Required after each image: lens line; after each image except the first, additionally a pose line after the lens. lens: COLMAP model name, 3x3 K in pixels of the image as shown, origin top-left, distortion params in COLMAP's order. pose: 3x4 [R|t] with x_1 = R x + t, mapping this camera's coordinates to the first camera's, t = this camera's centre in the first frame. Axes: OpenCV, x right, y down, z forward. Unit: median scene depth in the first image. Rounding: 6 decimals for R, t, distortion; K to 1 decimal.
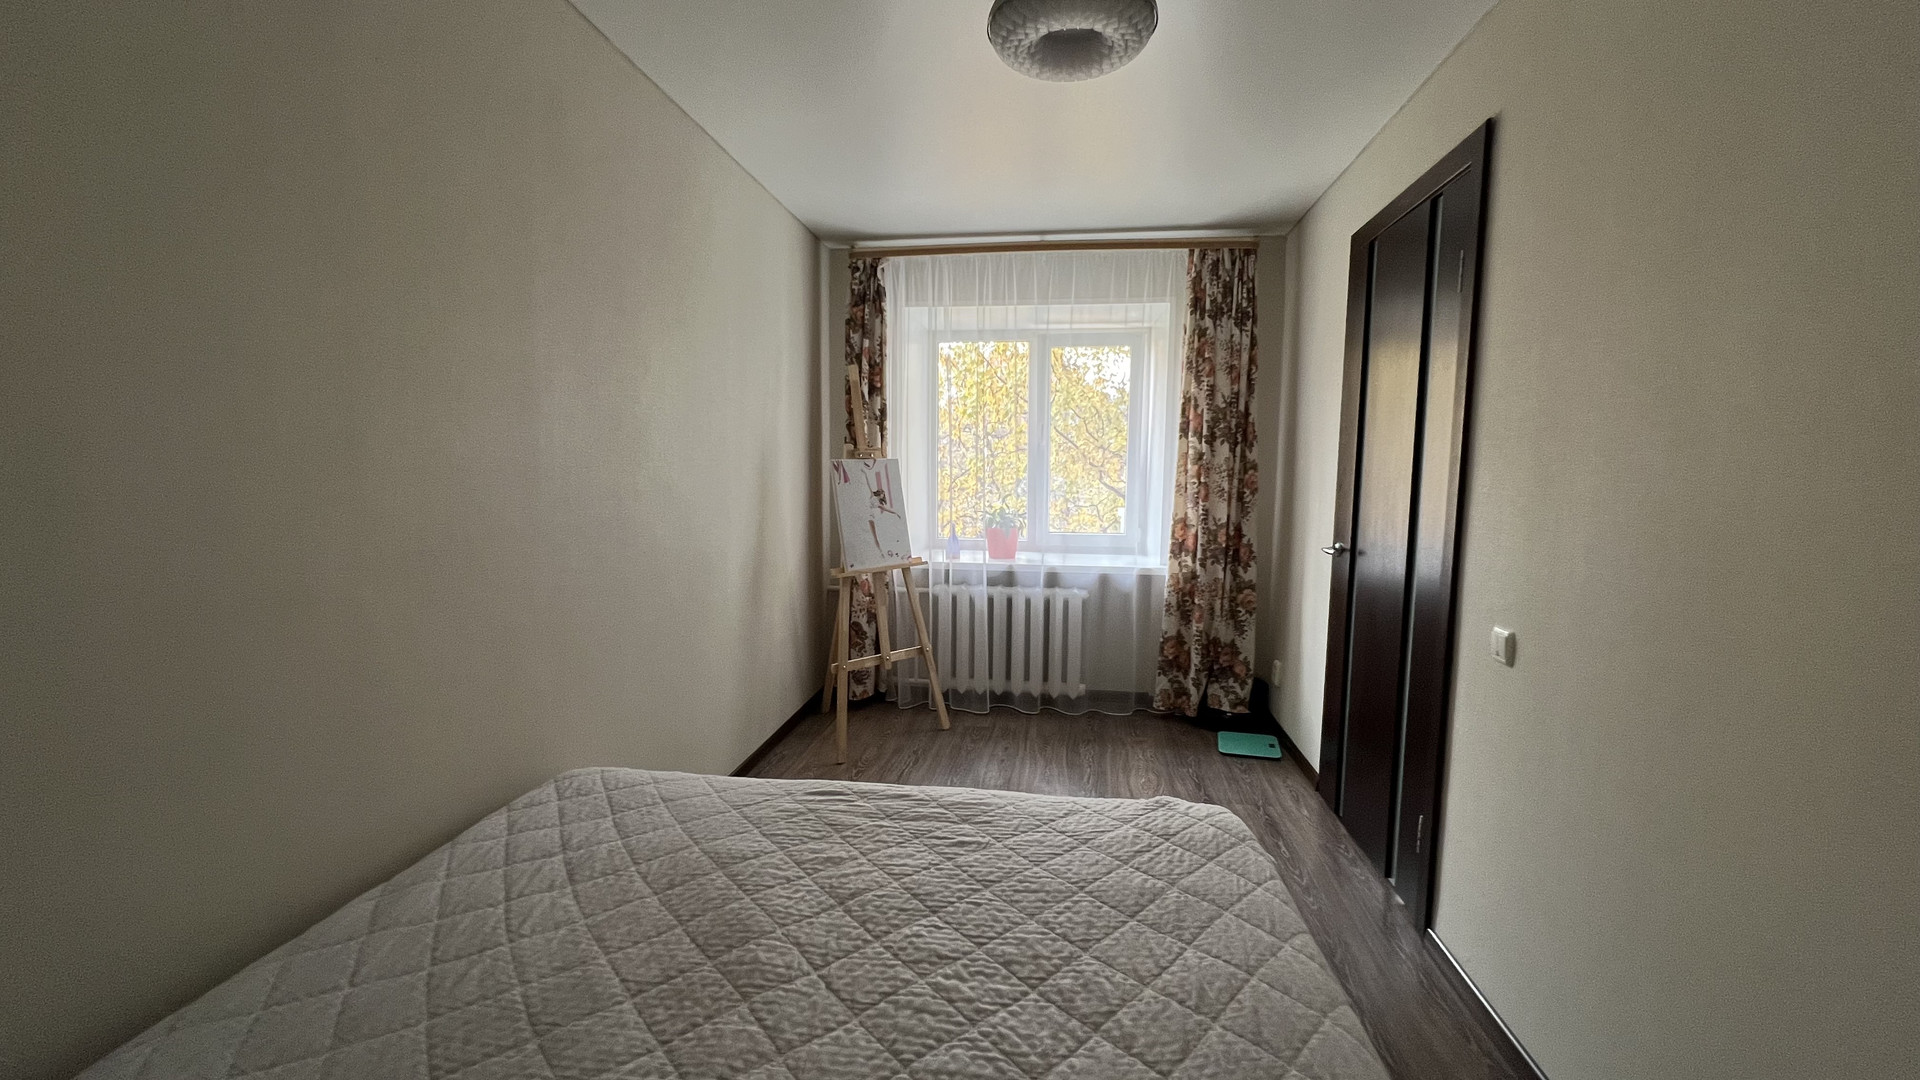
lens RADIAL K [[756.5, 0, 955.7], [0, 756.5, 531.7], [0, 0, 1]] dist [-0.001244, -0.000322]
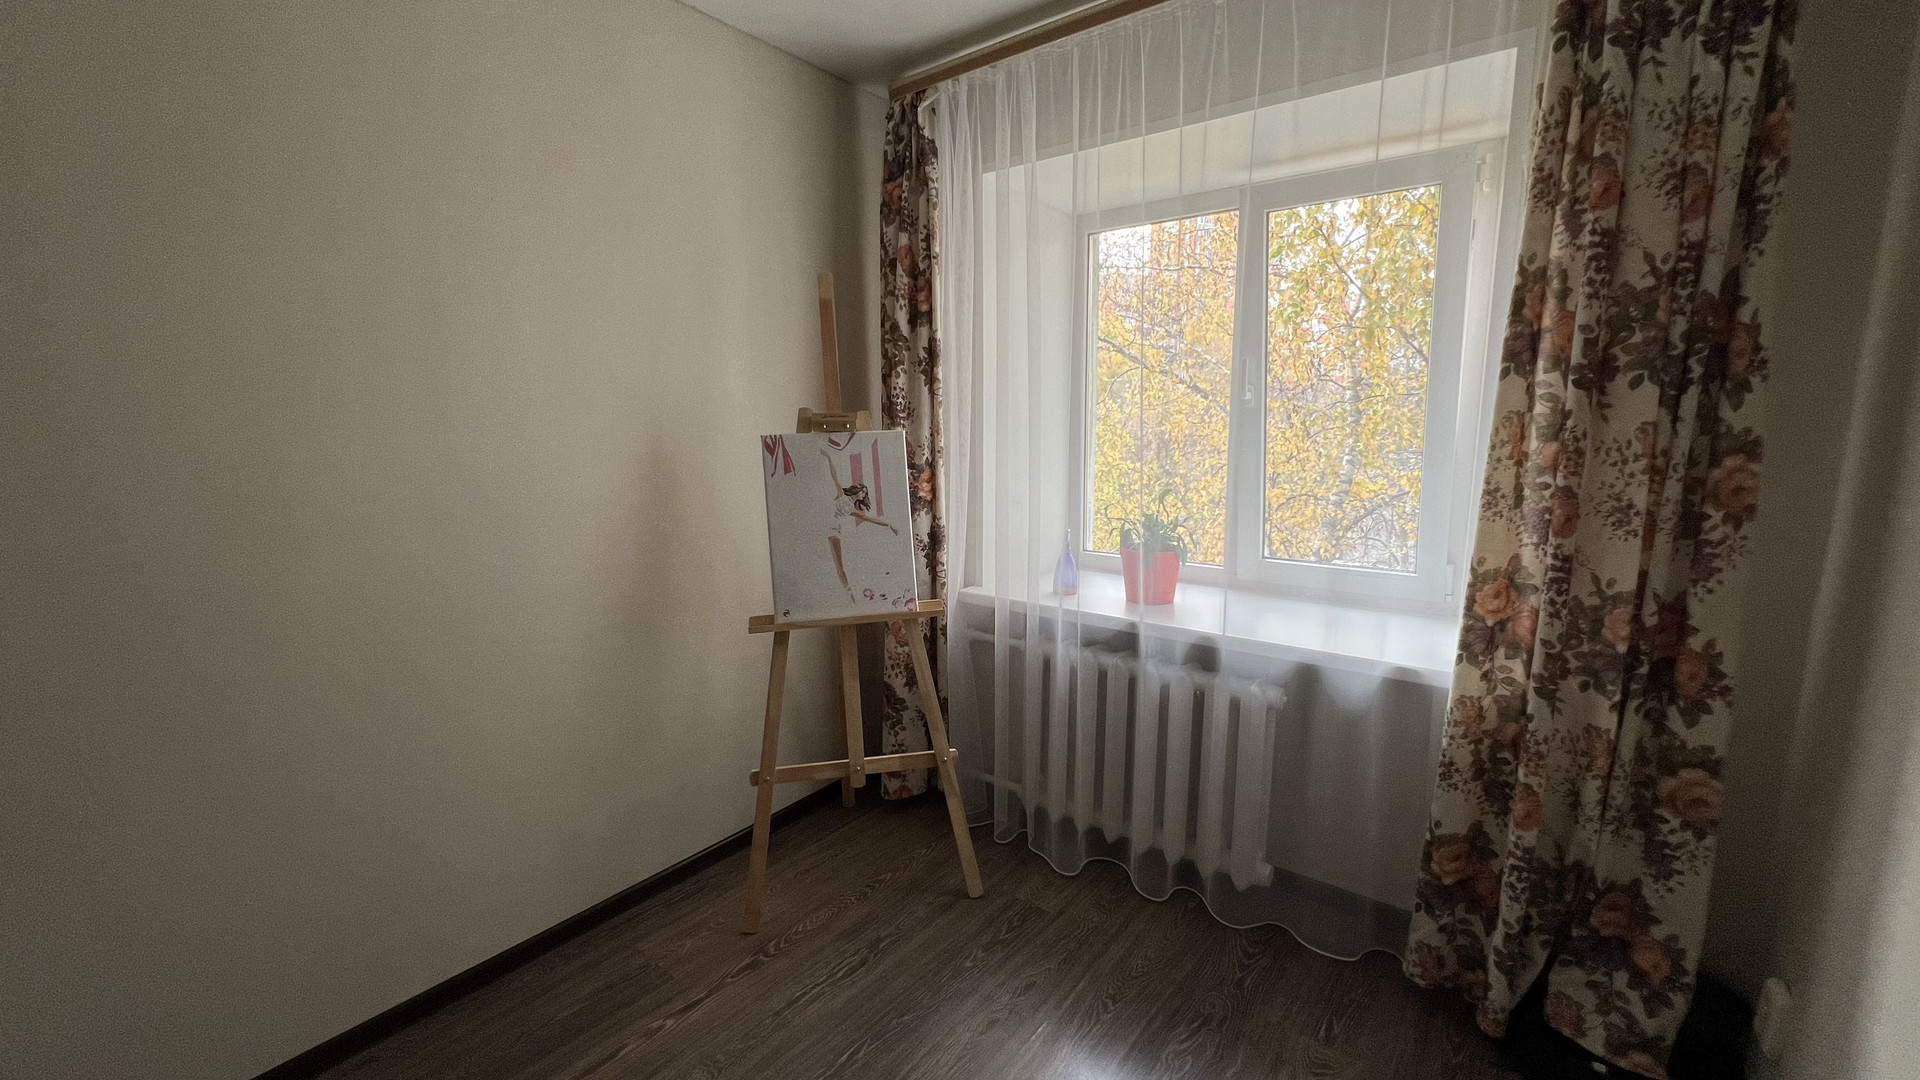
lens RADIAL K [[756.5, 0, 955.7], [0, 756.5, 531.7], [0, 0, 1]] dist [-0.001244, -0.000322]
pose [[0.875852, 0.058842, -0.478980, 0.235299], [-0.031885, 0.997426, 0.064229, -0.055916], [0.481526, -0.040983, 0.875473, 0.492430]]
